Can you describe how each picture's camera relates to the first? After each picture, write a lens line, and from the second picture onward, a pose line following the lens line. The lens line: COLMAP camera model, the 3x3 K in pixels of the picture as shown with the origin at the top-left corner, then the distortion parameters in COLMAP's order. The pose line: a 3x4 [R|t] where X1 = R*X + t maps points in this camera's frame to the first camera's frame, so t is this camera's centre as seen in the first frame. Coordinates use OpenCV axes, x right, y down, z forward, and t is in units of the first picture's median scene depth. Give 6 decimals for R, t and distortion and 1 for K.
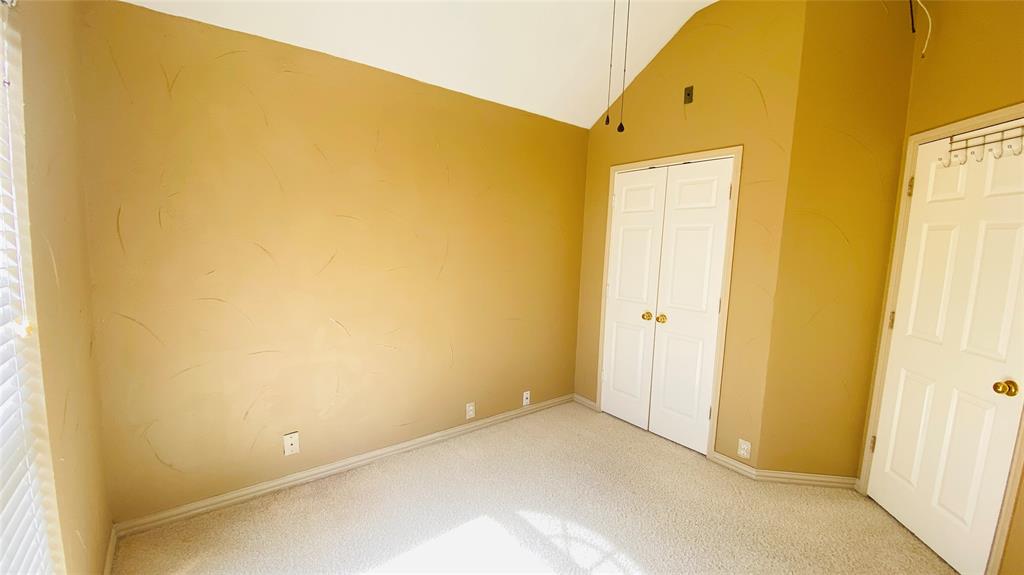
lens RADIAL K [[418.8, 0, 506.9], [0, 418.8, 288.8], [0, 0, 1]] dist [0.000068, -0.000076]
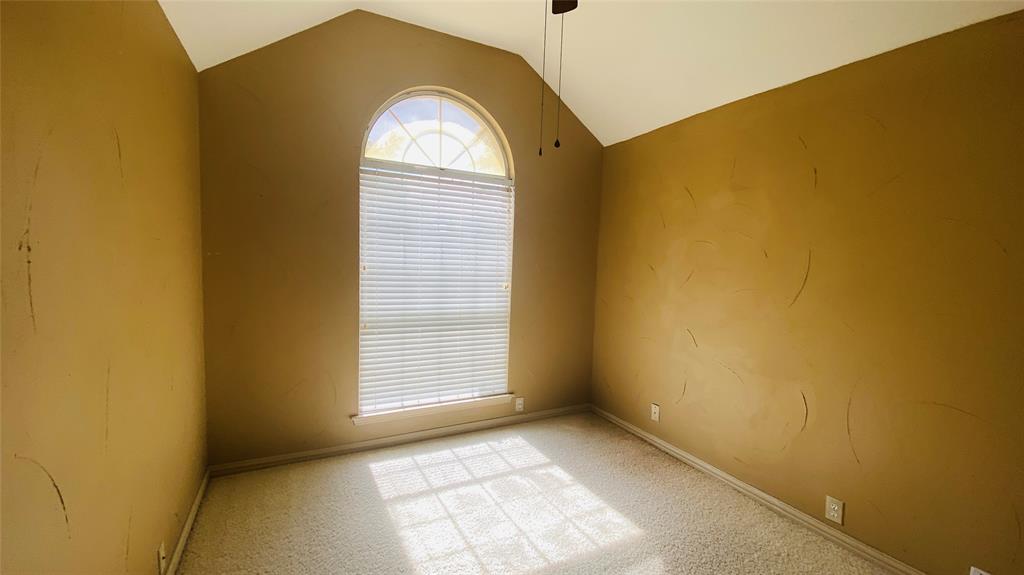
lens RADIAL K [[418.8, 0, 506.9], [0, 418.8, 288.8], [0, 0, 1]] dist [0.000068, -0.000076]
pose [[-0.176383, 0.046568, -0.983219, 0.866561], [-0.149996, 0.985943, 0.073605, -0.047406], [0.972826, 0.160462, -0.166918, 0.696153]]
